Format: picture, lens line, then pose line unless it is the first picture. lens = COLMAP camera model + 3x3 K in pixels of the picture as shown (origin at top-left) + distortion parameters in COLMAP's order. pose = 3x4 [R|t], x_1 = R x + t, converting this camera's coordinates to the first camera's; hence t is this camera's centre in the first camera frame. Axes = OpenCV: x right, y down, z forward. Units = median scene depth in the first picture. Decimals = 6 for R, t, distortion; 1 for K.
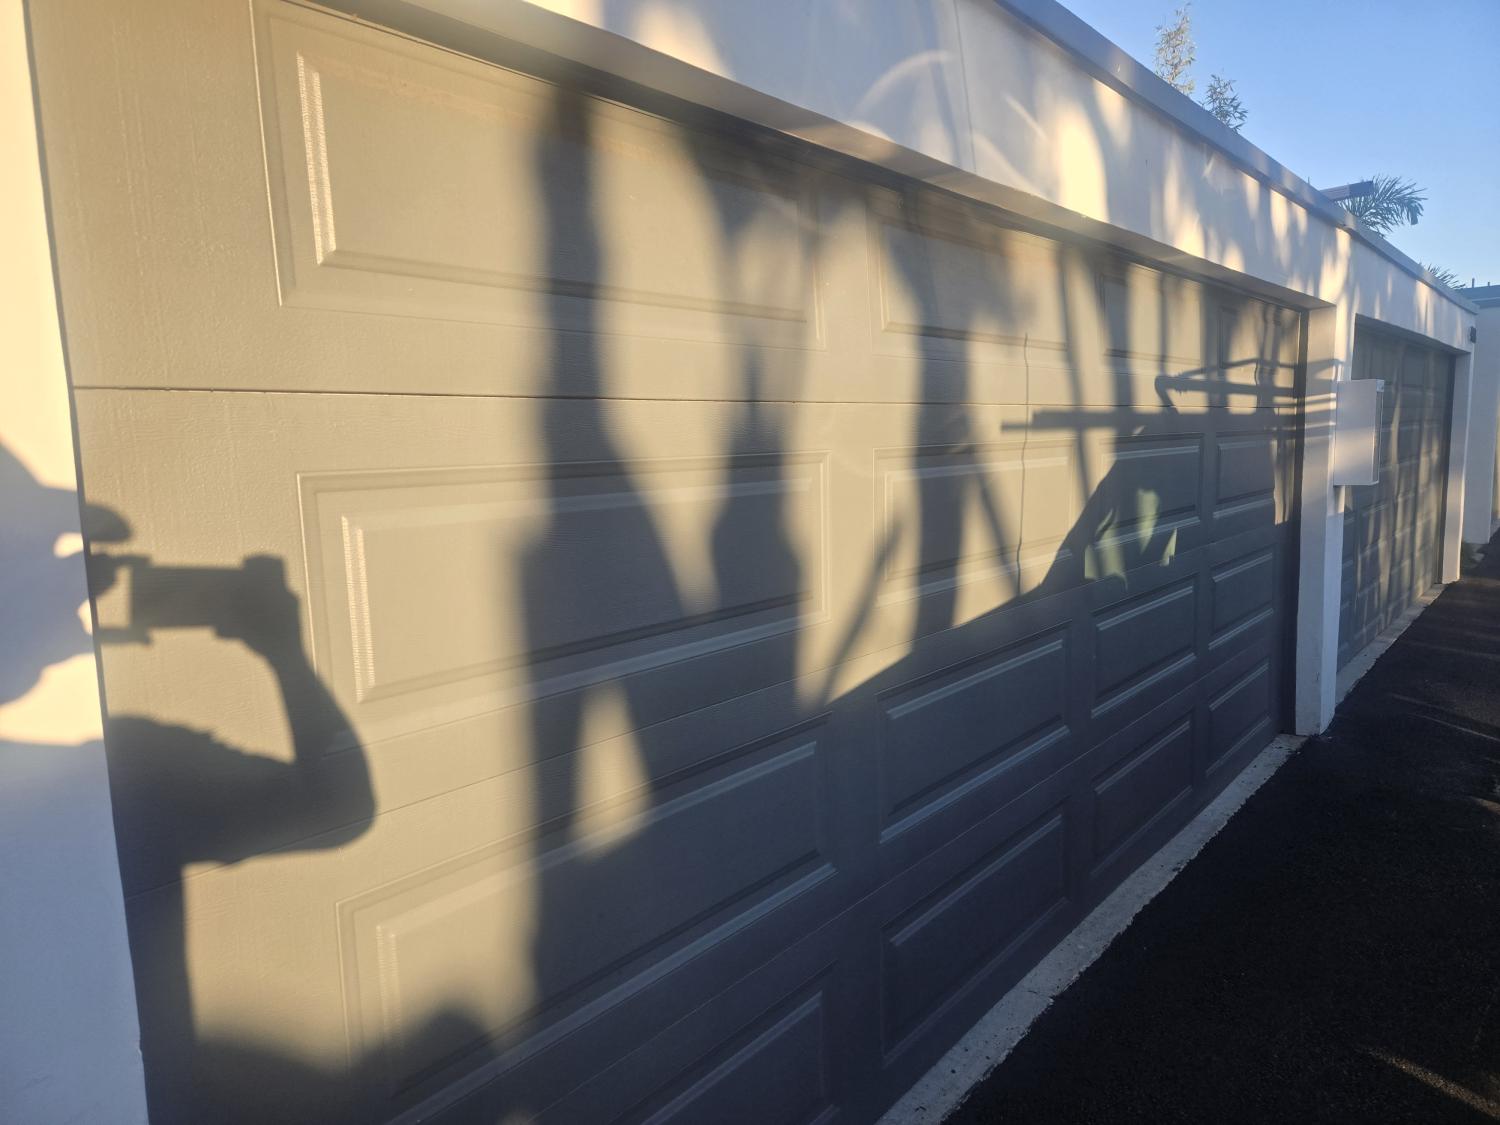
lens RADIAL K [[1040.8, 0, 745.2], [0, 1040.8, 562.1], [0, 0, 1]] dist [0.071082, -0.058250]
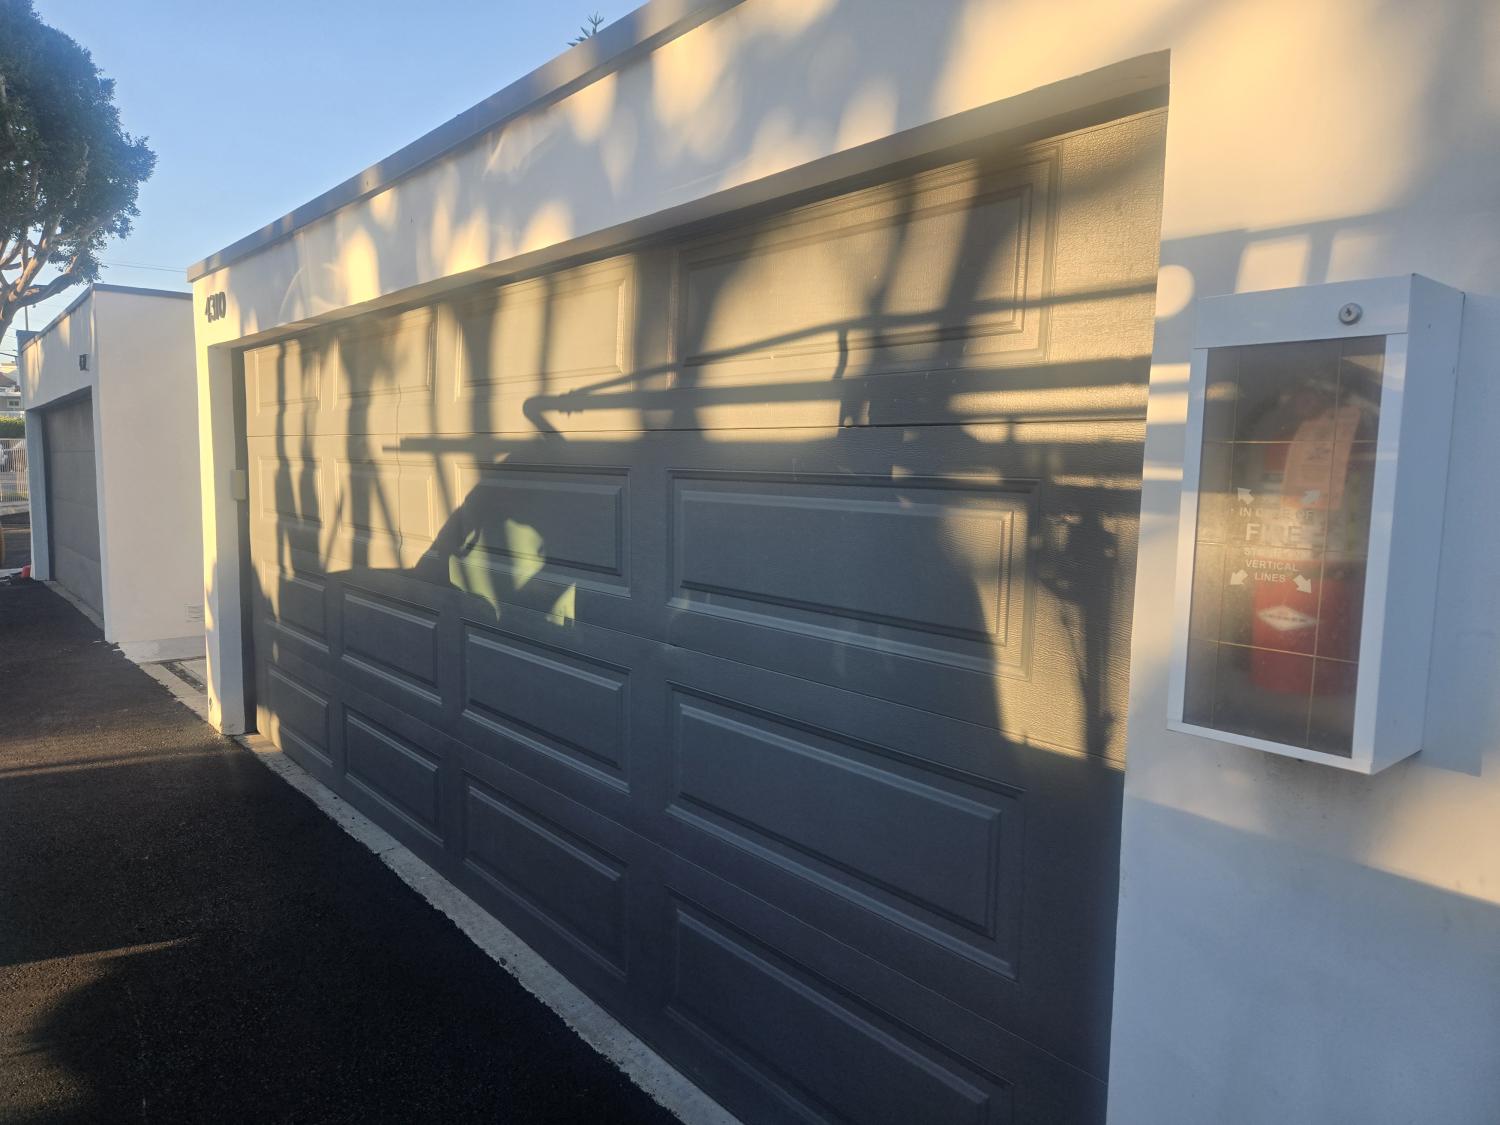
lens RADIAL K [[1040.8, 0, 743.2], [0, 1040.8, 566.3], [0, 0, 1]] dist [0.071082, -0.058250]
pose [[-0.213346, 0.118620, -0.969749, 1.303598], [-0.131015, 0.980162, 0.148717, -0.204936], [0.968152, 0.158780, -0.193573, 1.457124]]
